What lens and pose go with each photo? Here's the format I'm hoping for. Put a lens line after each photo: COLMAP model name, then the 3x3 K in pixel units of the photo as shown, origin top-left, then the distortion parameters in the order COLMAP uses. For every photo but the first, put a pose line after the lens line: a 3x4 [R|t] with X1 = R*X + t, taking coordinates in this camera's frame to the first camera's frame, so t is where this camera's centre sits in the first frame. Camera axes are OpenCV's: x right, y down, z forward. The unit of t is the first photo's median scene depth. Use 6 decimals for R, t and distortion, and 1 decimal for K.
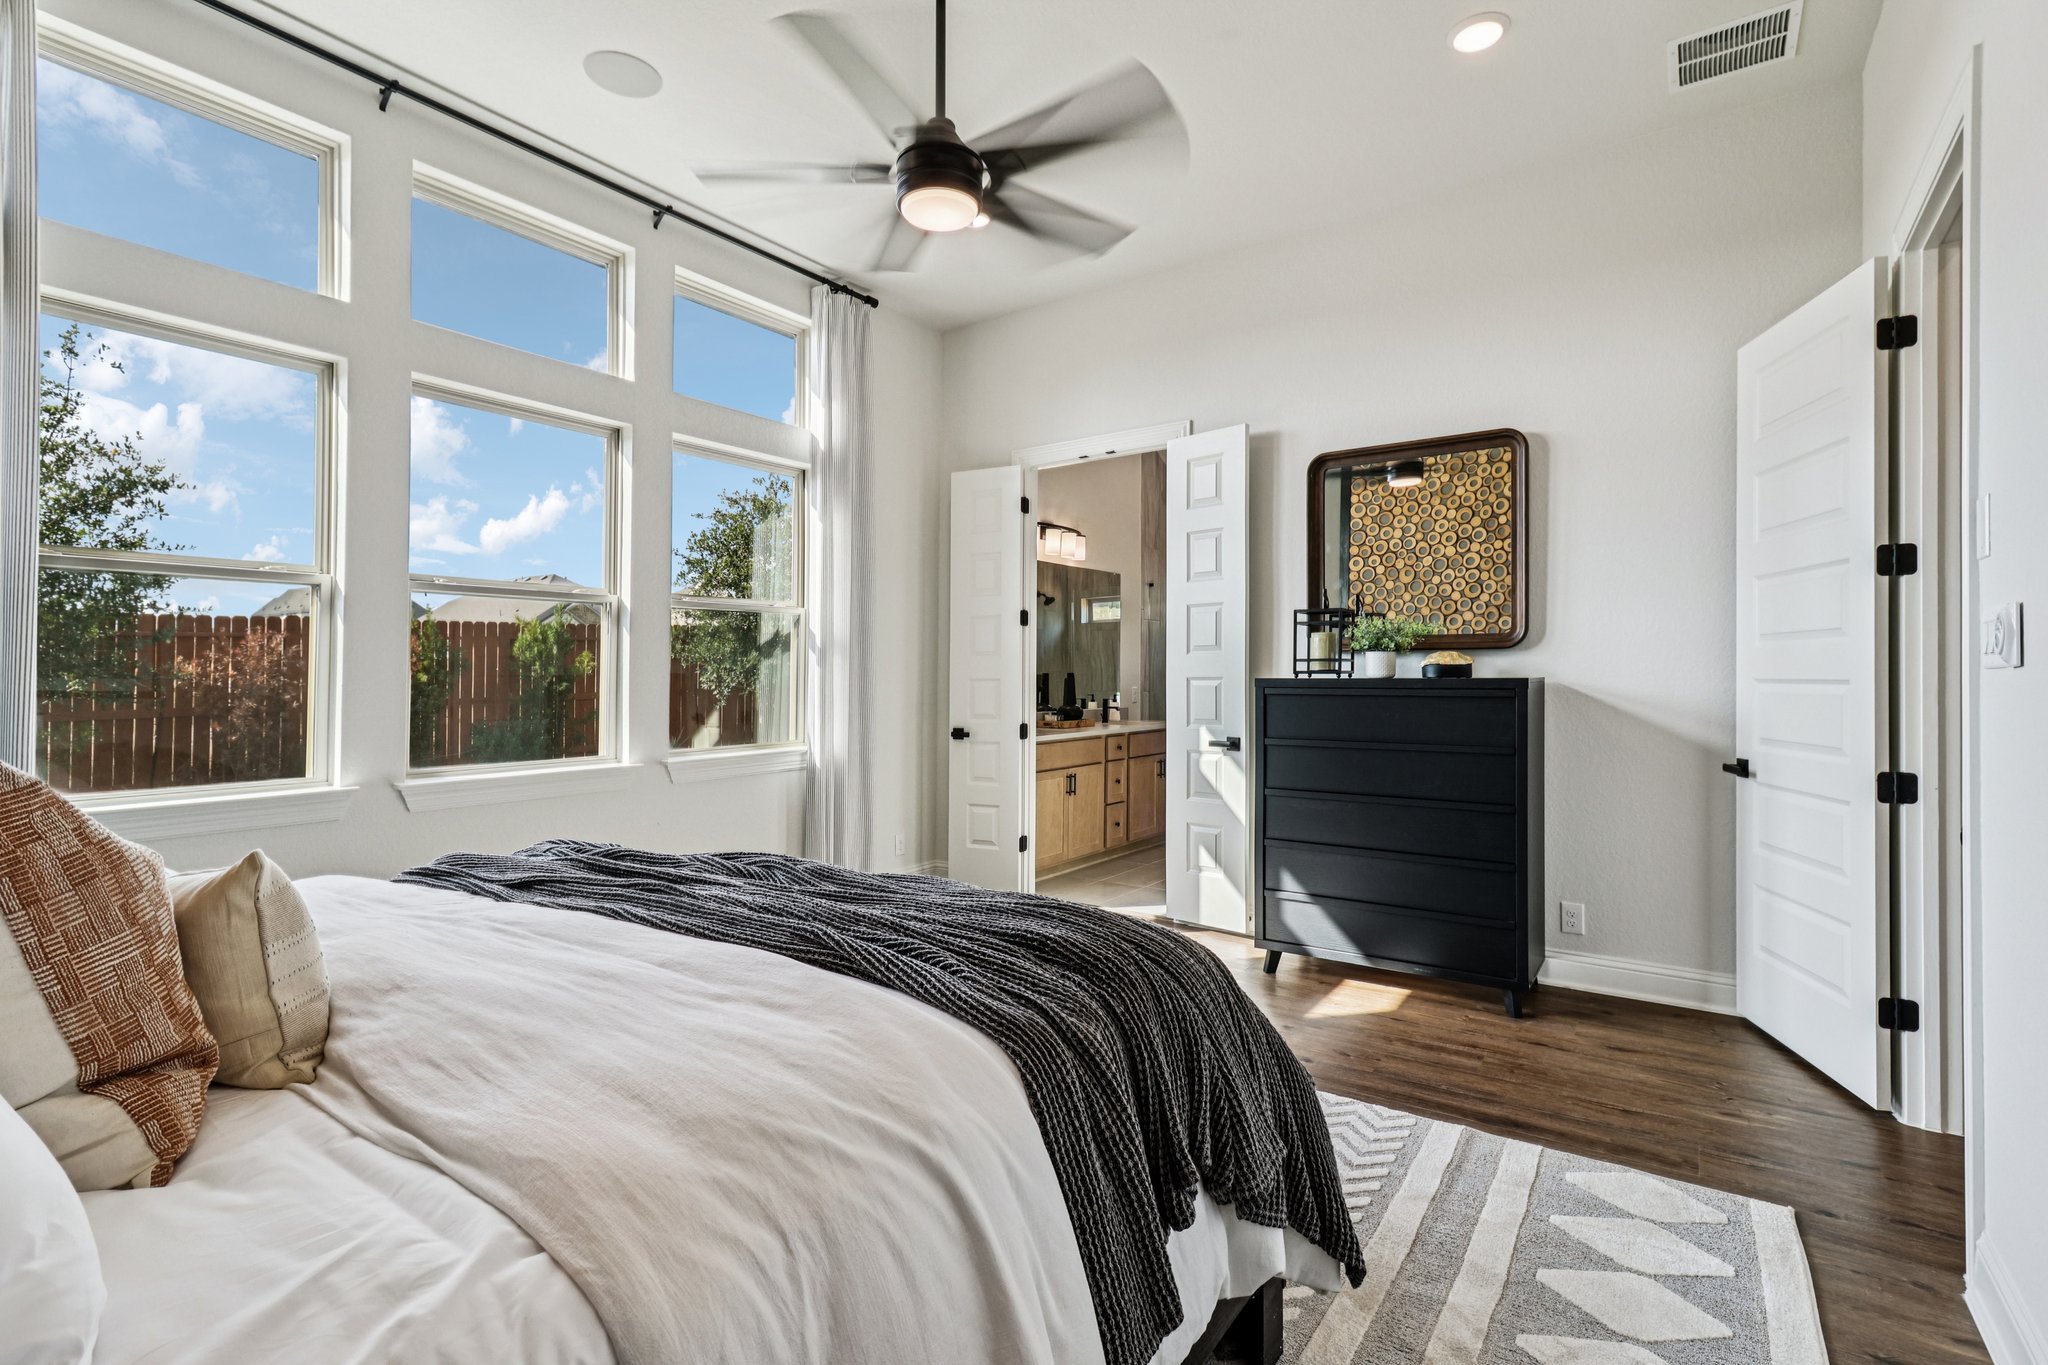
lens RADIAL K [[965.1, 0, 1021.1], [0, 965.1, 673.1], [0, 0, 1]] dist [0.004972, -0.000005]
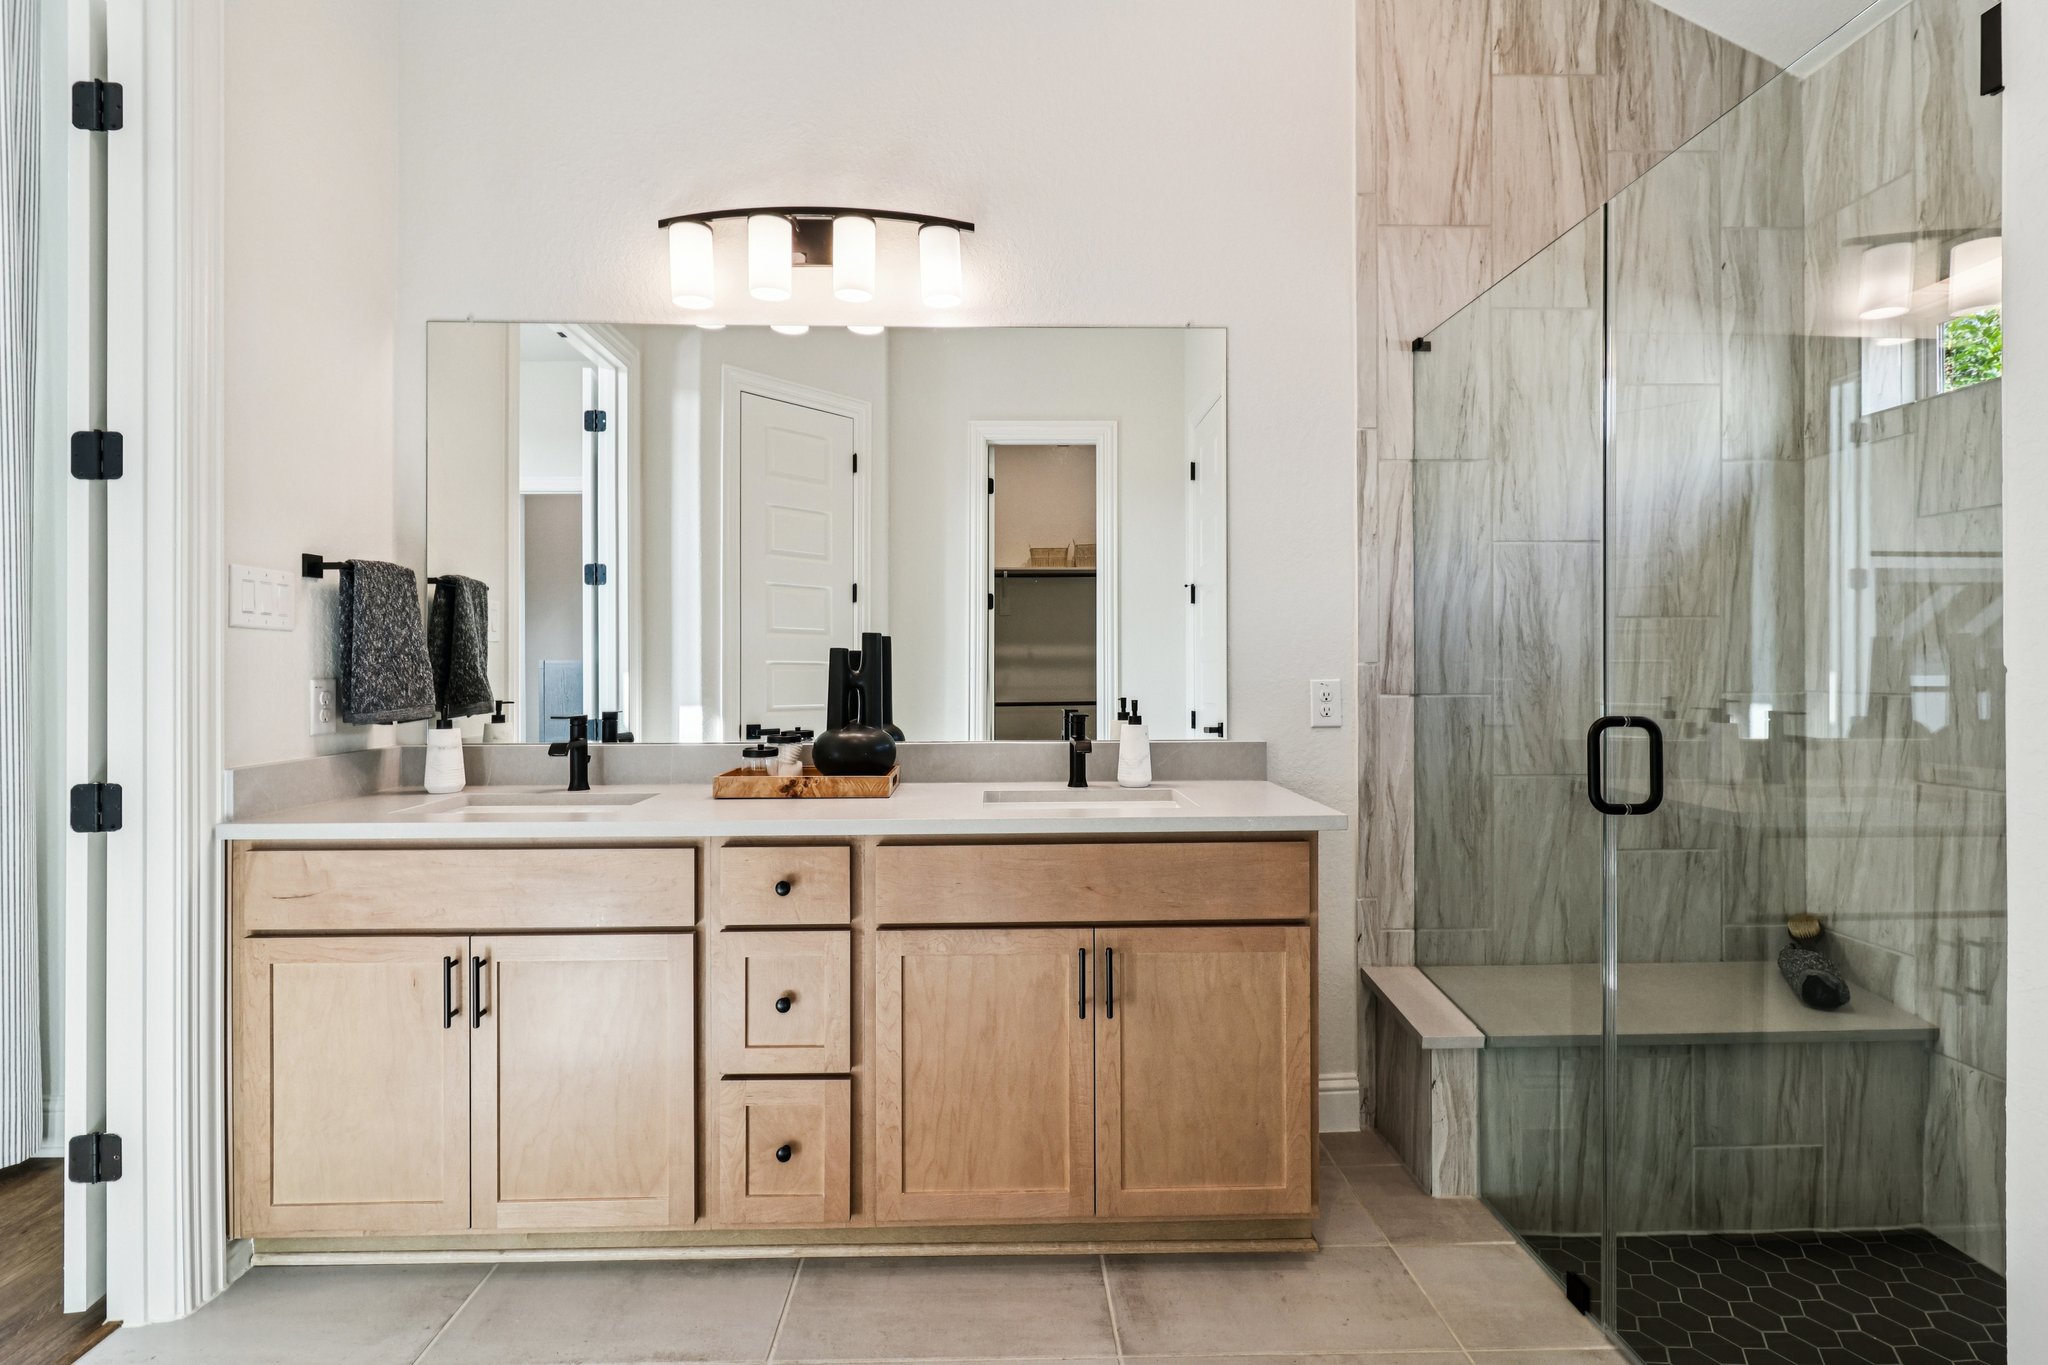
lens RADIAL K [[965.1, 0, 1021.1], [0, 965.1, 673.1], [0, 0, 1]] dist [0.004972, -0.000005]
pose [[0.596406, 0.002746, -0.802678, 0.338441], [0.011593, 0.999860, 0.012035, 0.008863], [0.802599, -0.016484, 0.596291, 0.785144]]
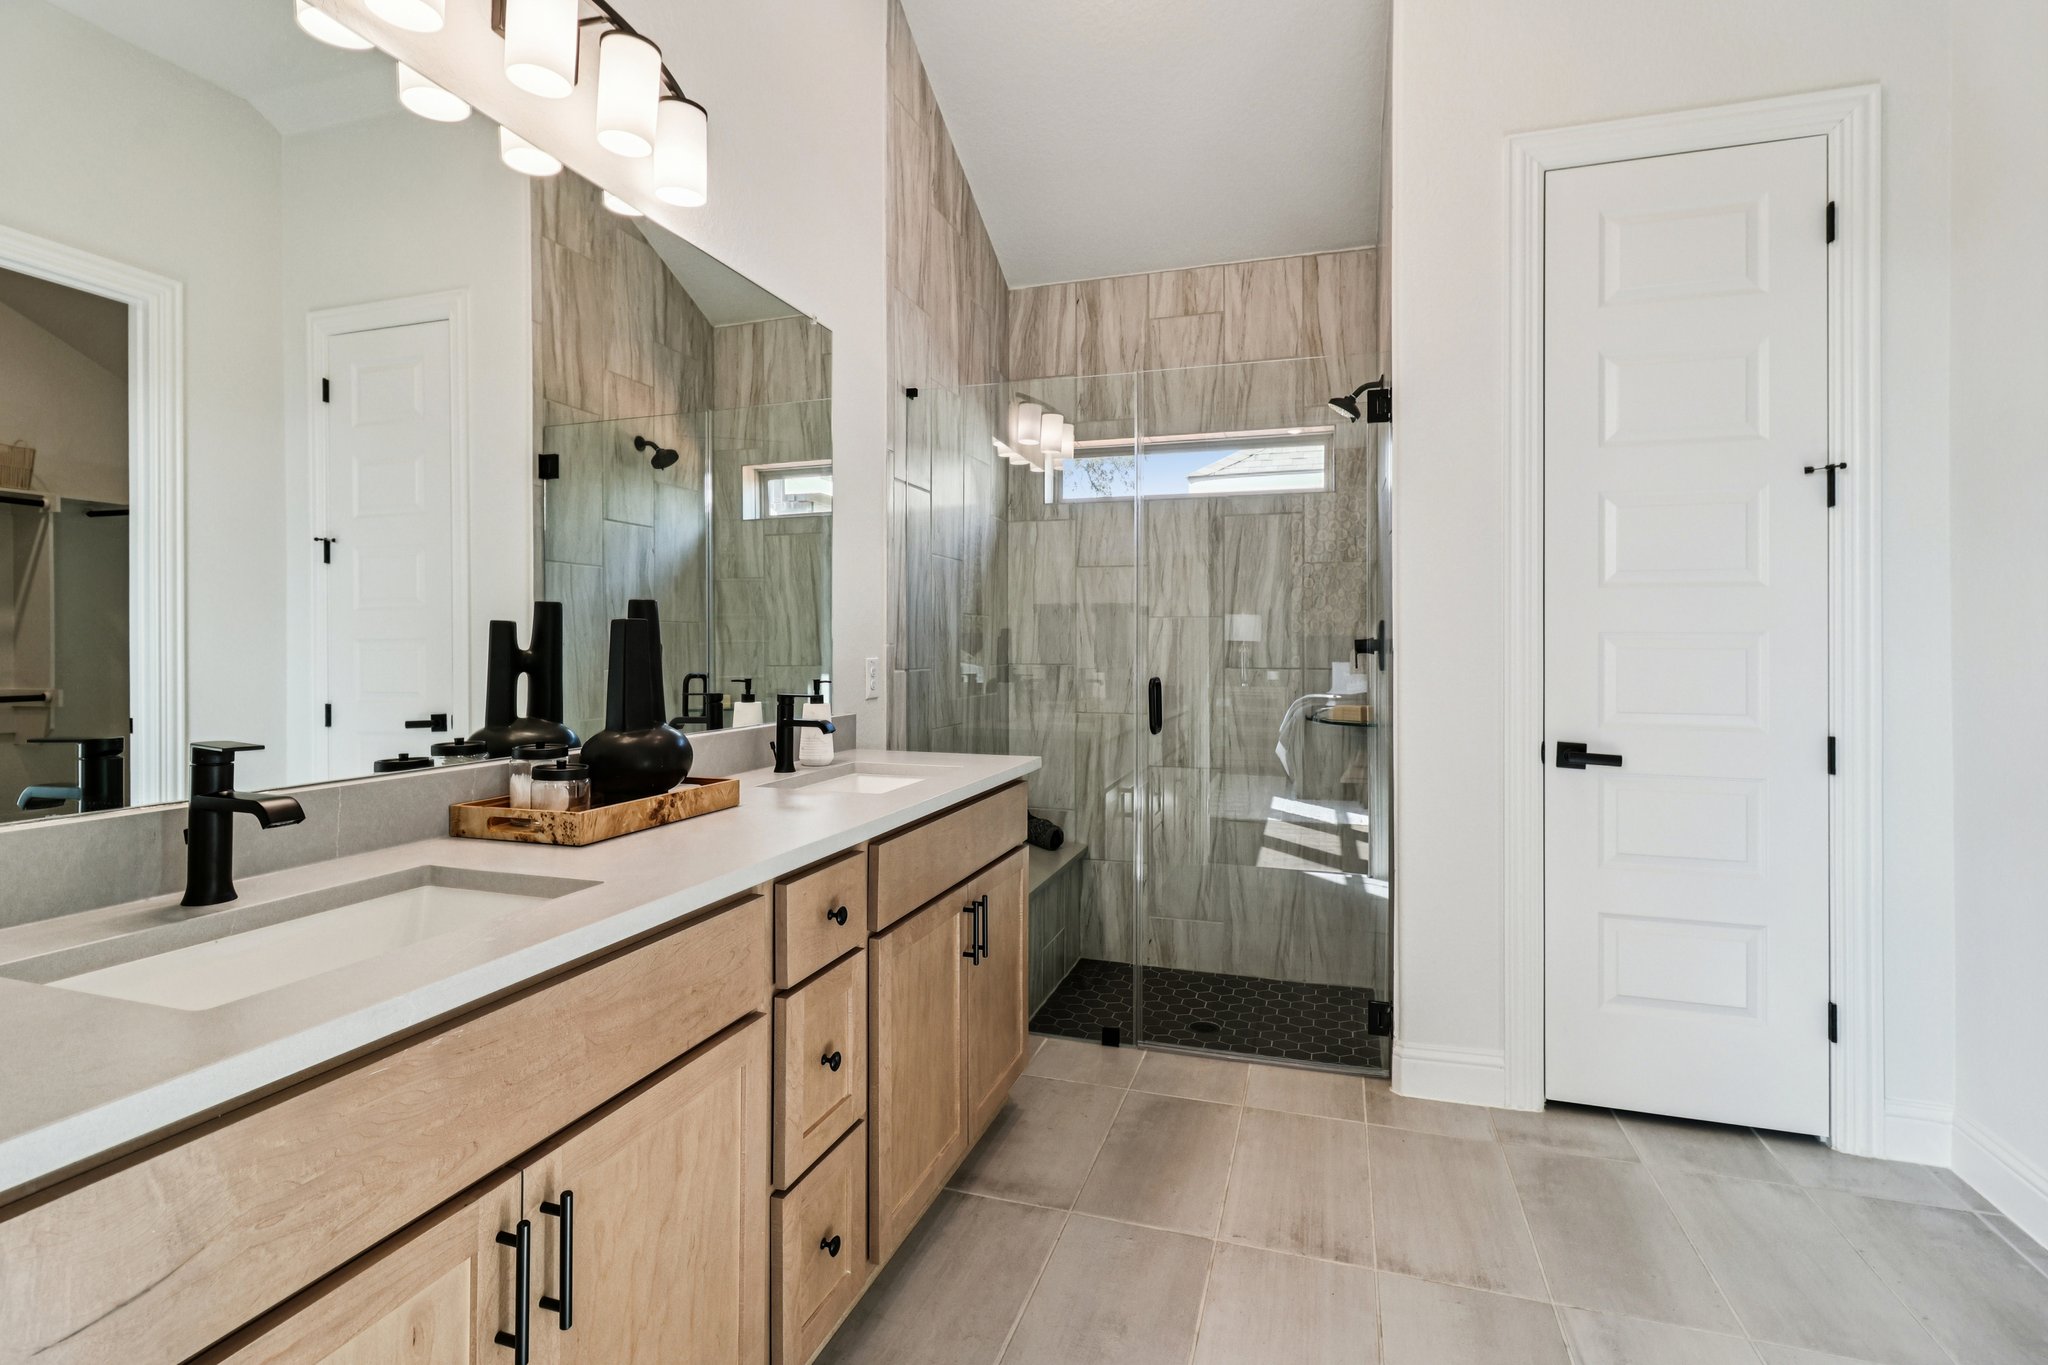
lens RADIAL K [[965.1, 0, 1021.1], [0, 965.1, 673.1], [0, 0, 1]] dist [0.004972, -0.000005]
pose [[0.954867, -0.009460, 0.296883, 0.067157], [0.000633, 0.999555, 0.029816, 0.010137], [-0.297033, -0.028282, 0.954448, 0.677540]]
